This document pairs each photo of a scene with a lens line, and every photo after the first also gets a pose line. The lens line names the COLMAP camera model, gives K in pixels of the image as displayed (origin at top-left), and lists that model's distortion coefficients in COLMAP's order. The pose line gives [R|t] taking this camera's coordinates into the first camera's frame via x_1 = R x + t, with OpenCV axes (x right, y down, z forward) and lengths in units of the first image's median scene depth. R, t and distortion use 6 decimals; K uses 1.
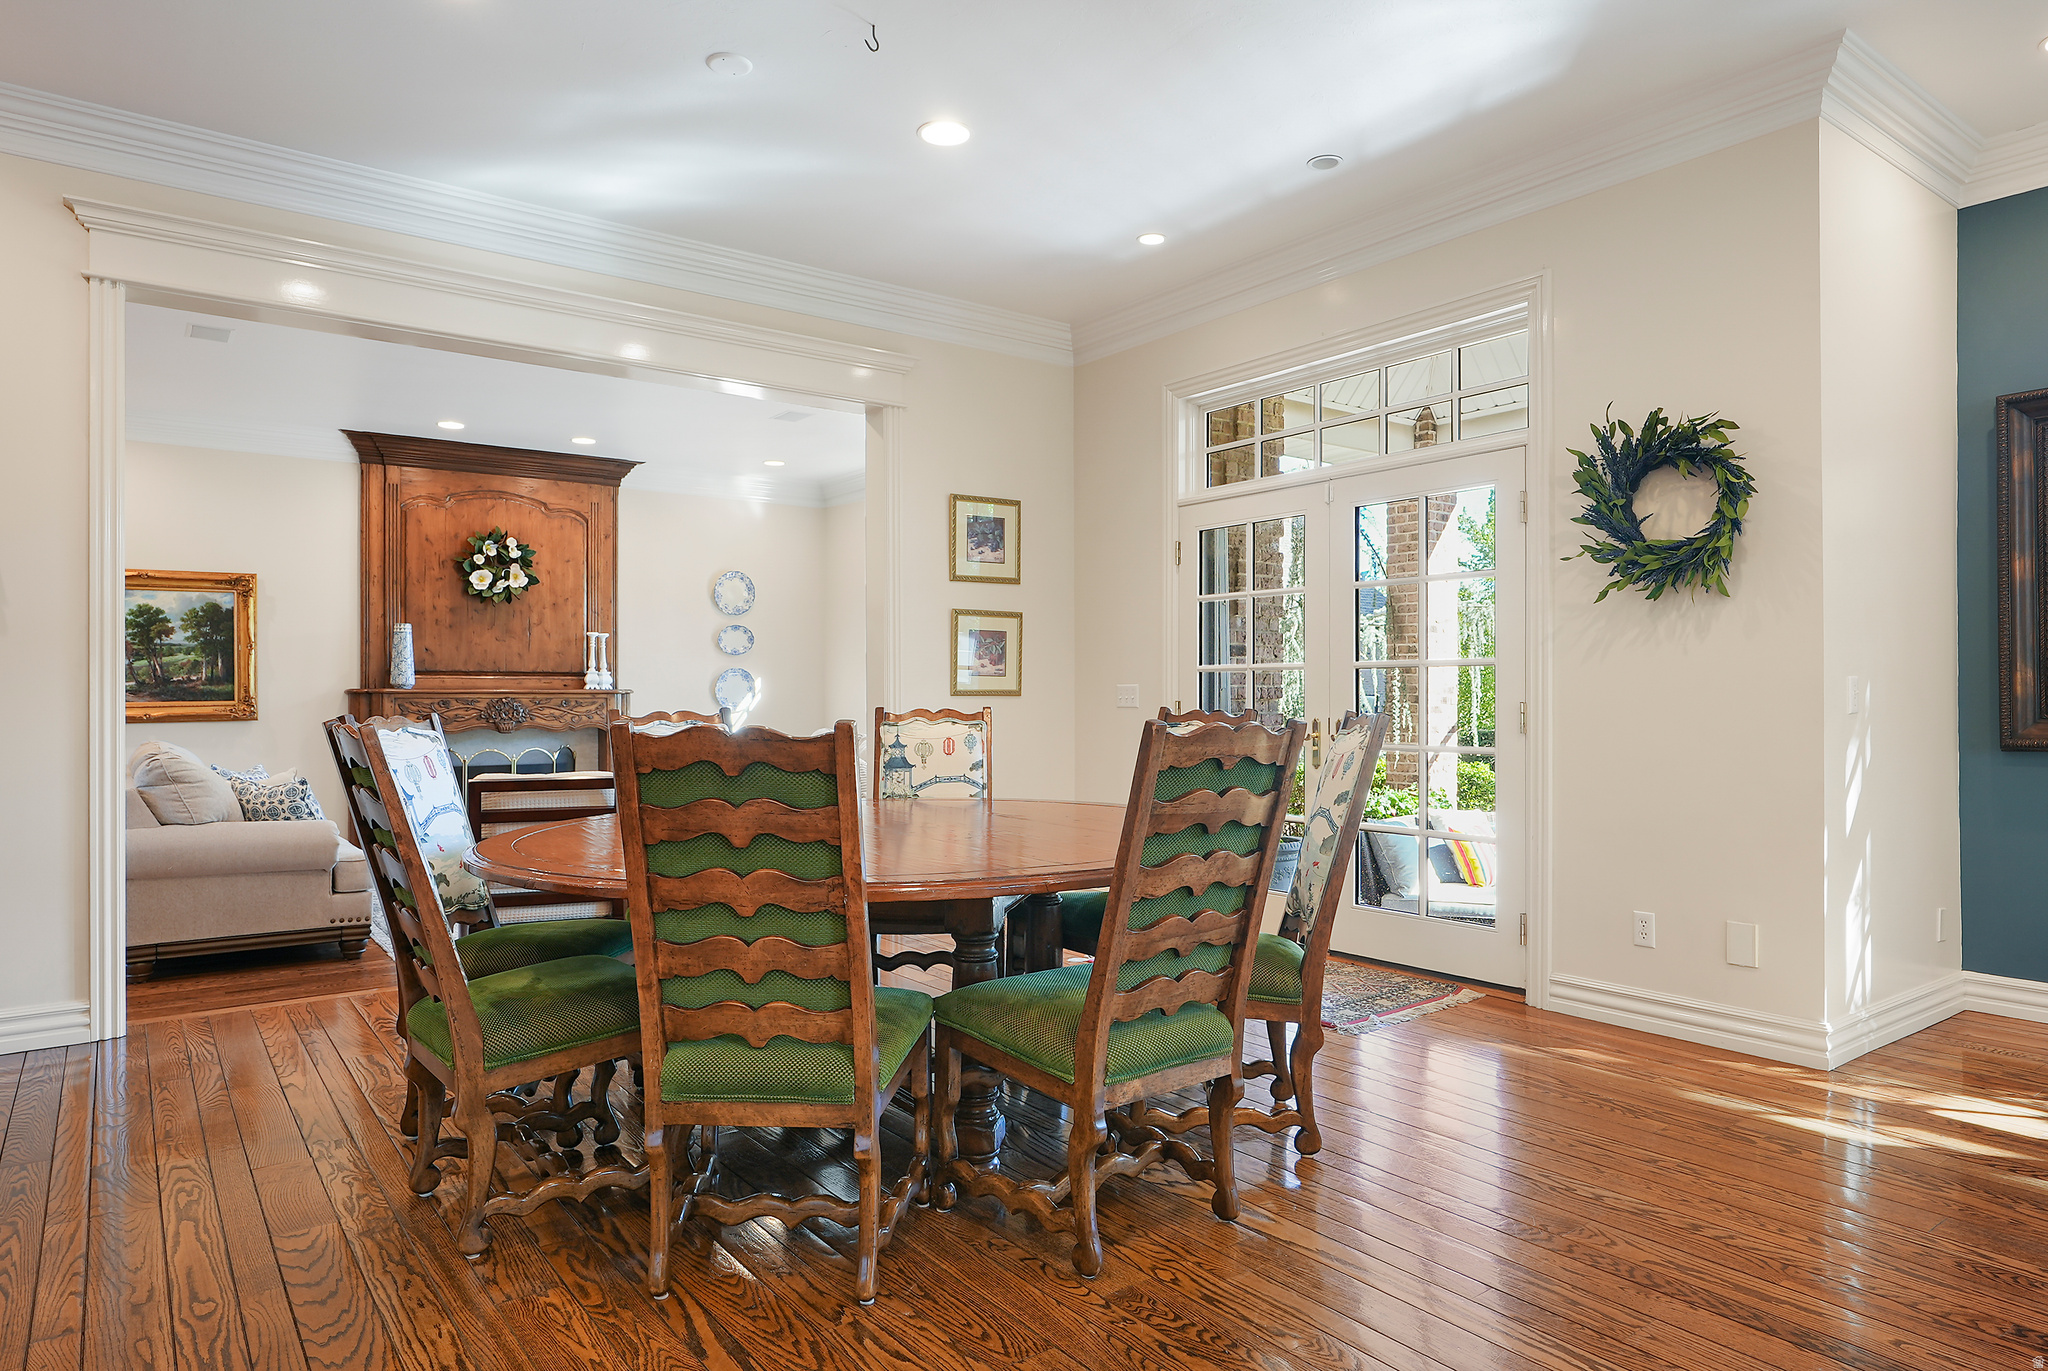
lens RADIAL K [[1228.9, 0, 1023.6], [0, 1228.9, 687.3], [0, 0, 1]] dist [-0.003733, 0.001268]
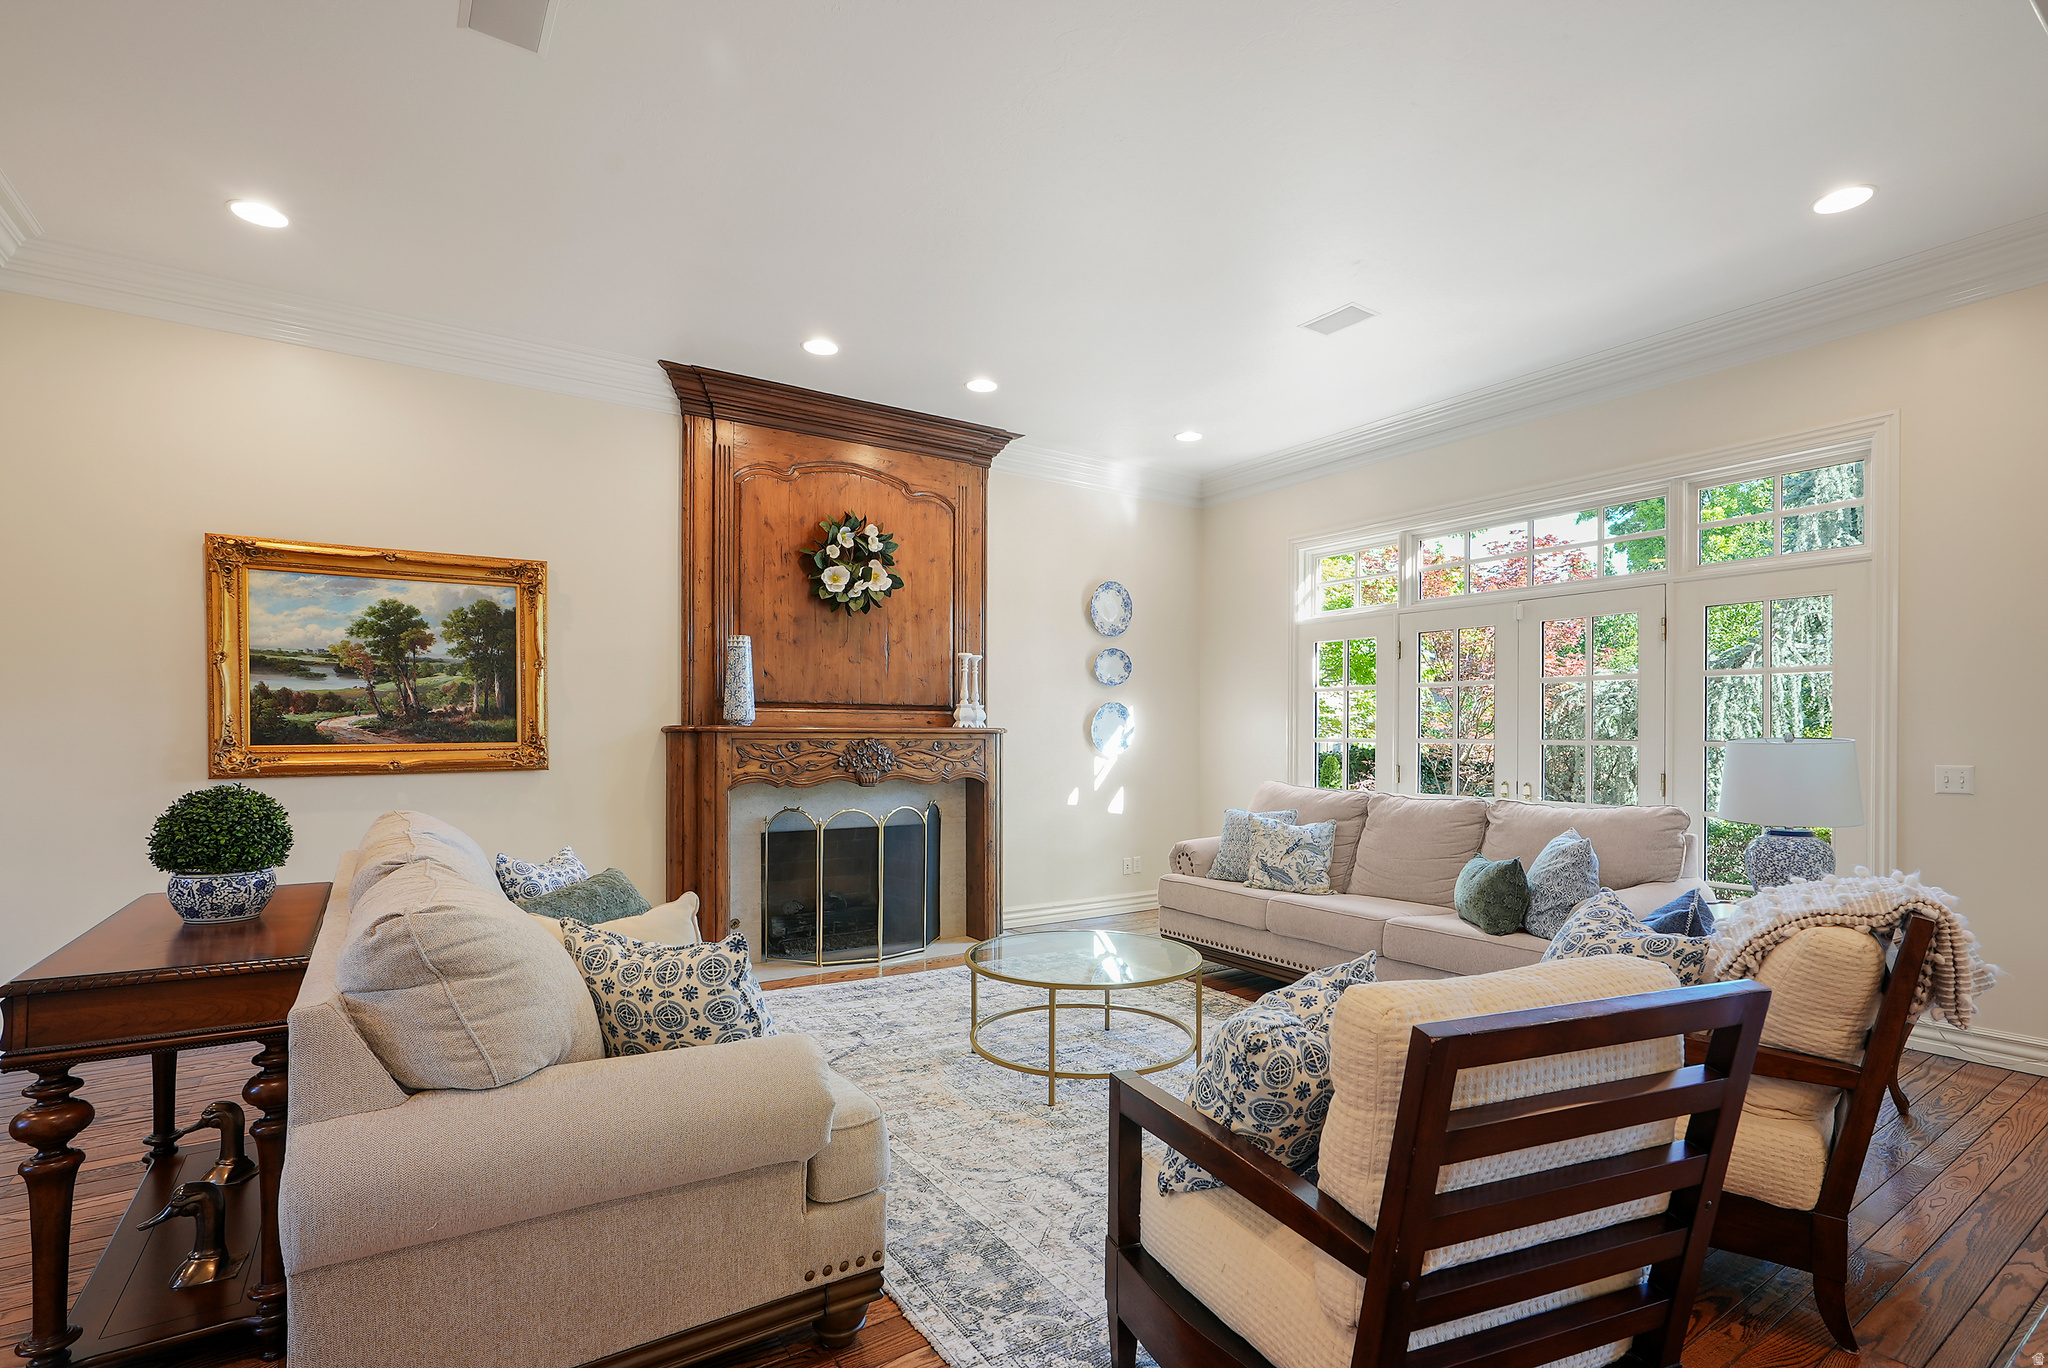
lens RADIAL K [[935.1, 0, 1022.4], [0, 935.1, 741.2], [0, 0, 1]] dist [-0.002824, -0.000542]
pose [[0.999180, 0.004536, -0.040226, -0.308815], [-0.003964, 0.999890, 0.014276, 0.001733], [0.040286, -0.014104, 0.999089, 0.443227]]
